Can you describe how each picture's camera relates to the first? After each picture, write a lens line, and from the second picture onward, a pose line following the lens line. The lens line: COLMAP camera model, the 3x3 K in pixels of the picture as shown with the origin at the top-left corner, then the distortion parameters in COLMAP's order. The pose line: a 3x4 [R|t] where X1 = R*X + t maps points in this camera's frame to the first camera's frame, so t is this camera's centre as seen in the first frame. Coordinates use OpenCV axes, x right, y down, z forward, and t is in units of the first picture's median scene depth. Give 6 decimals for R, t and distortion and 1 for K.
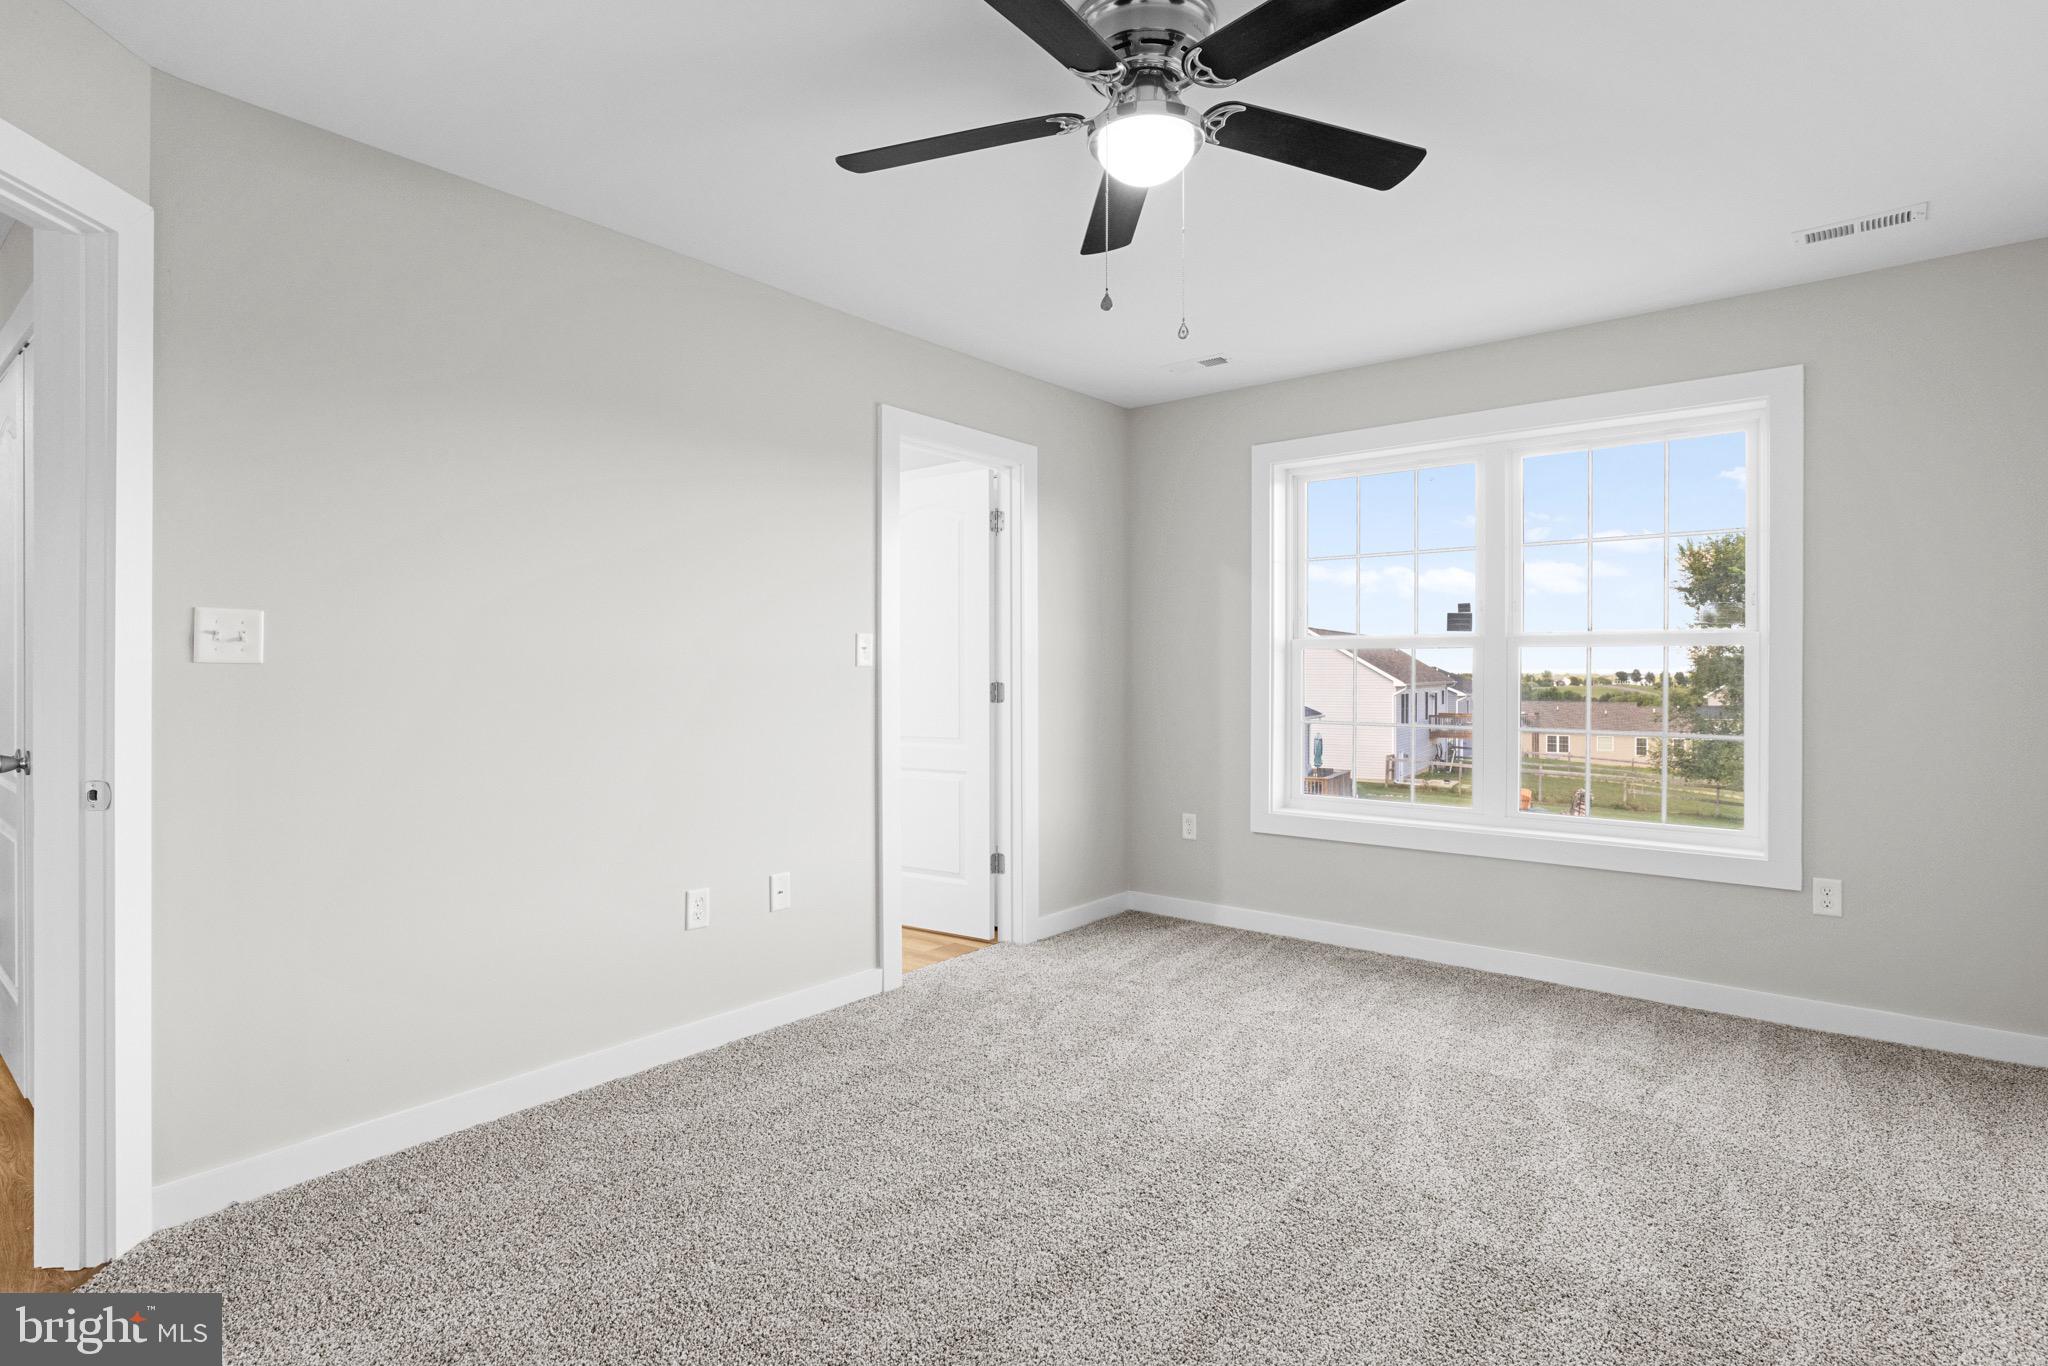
lens RADIAL K [[1017.1, 0, 1080.0], [0, 1017.1, 676.0], [0, 0, 1]] dist [-0.002627, 0.000264]
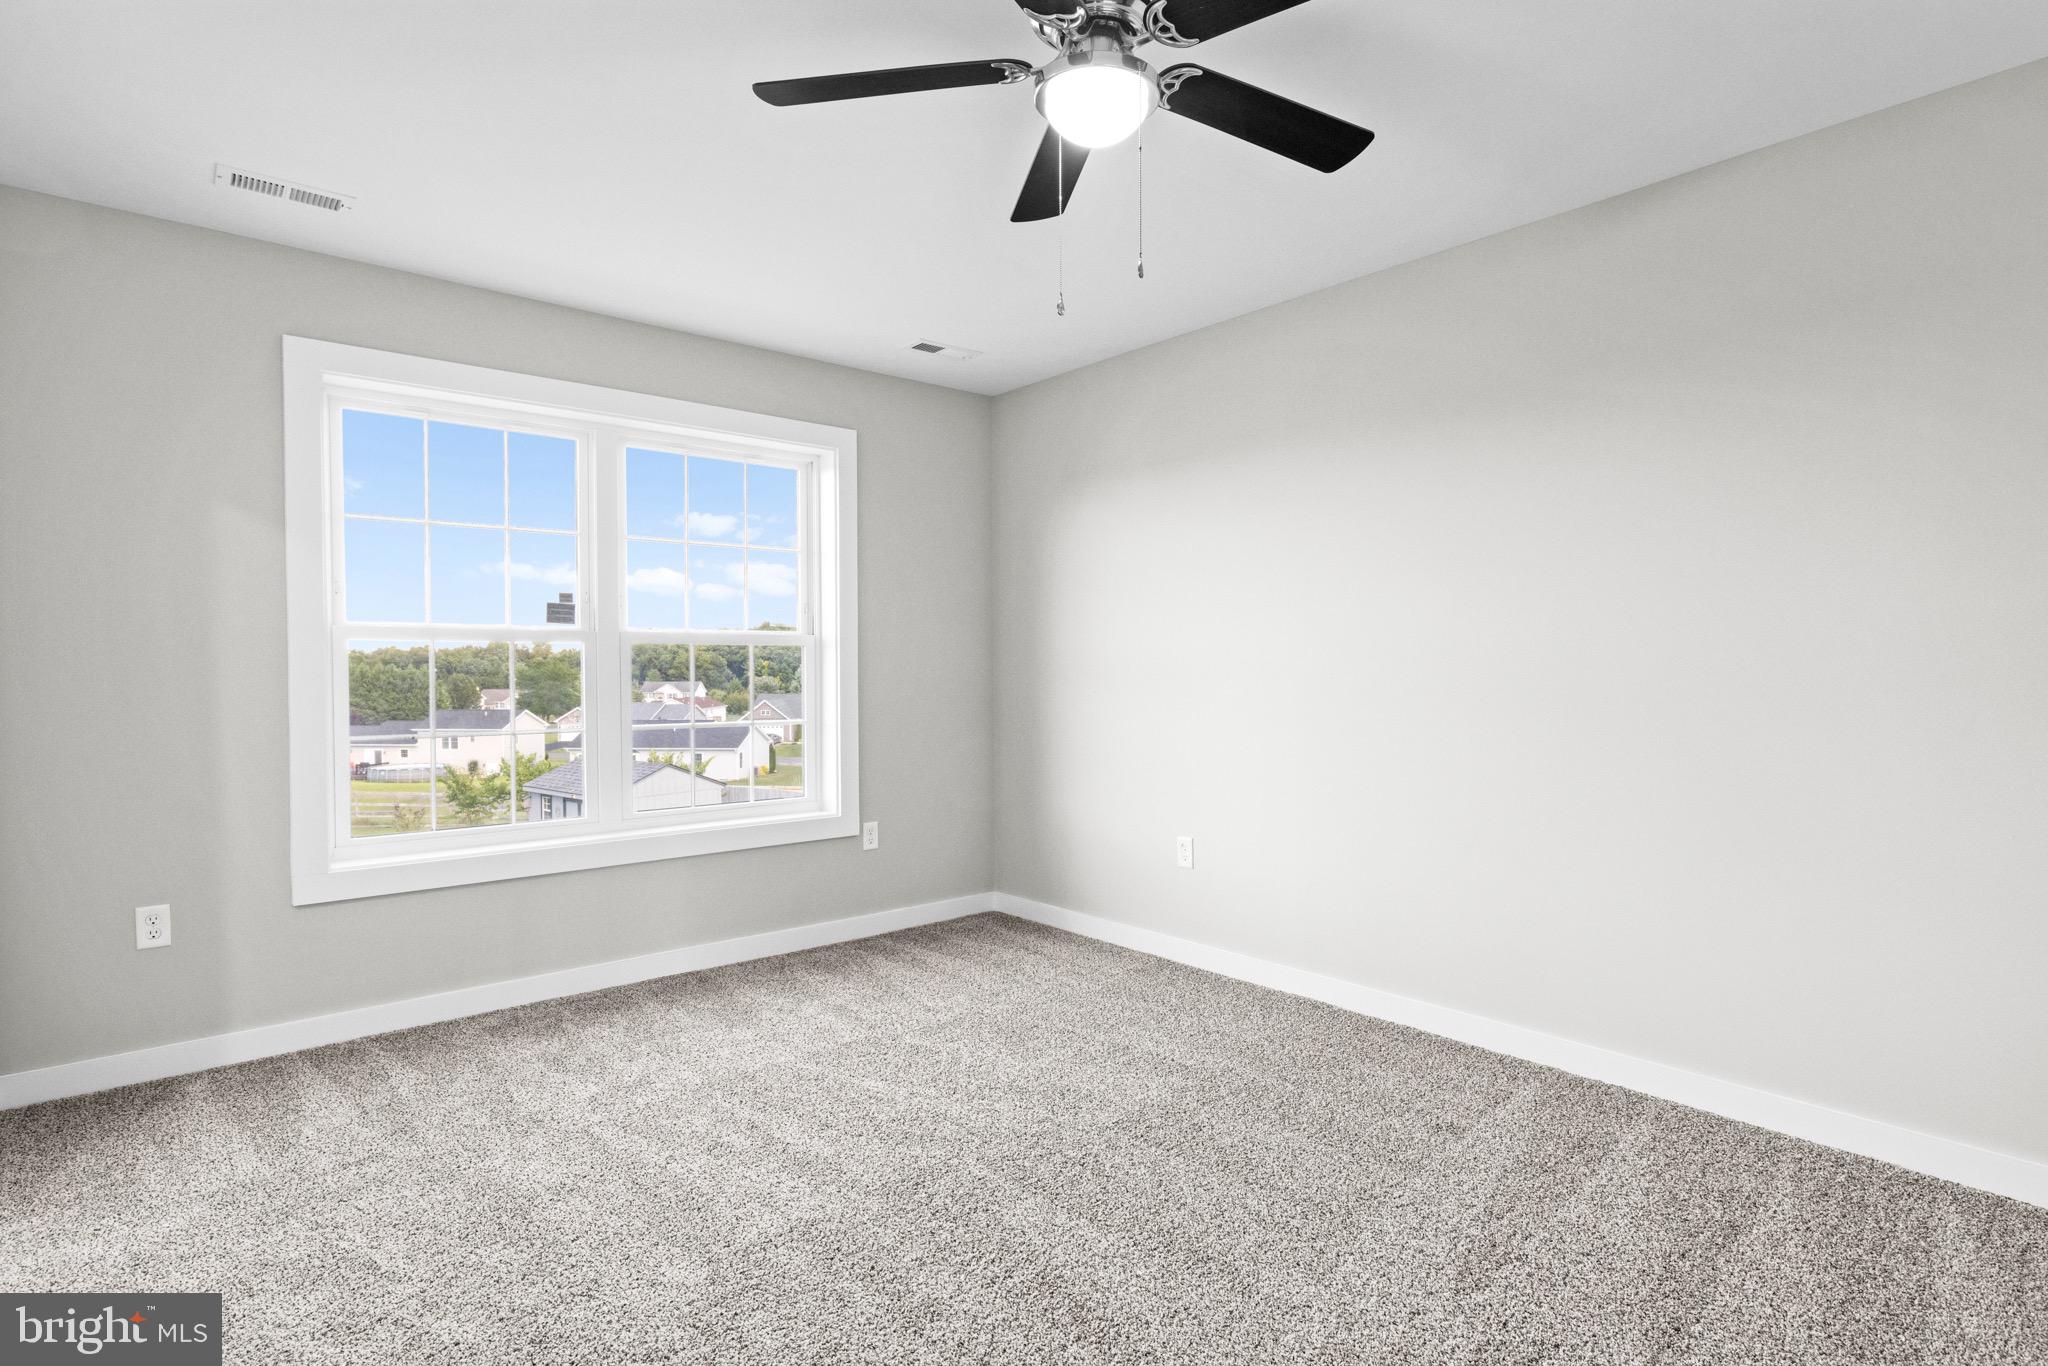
lens RADIAL K [[1038.9, 0, 1024.0], [0, 1038.9, 683.0], [0, 0, 1]] dist [0.003510, 0.000735]
pose [[0.207682, -0.024190, 0.977897, -0.528843], [0.001518, 0.999701, 0.024407, -0.016169], [-0.978195, -0.003584, 0.207657, 0.491623]]
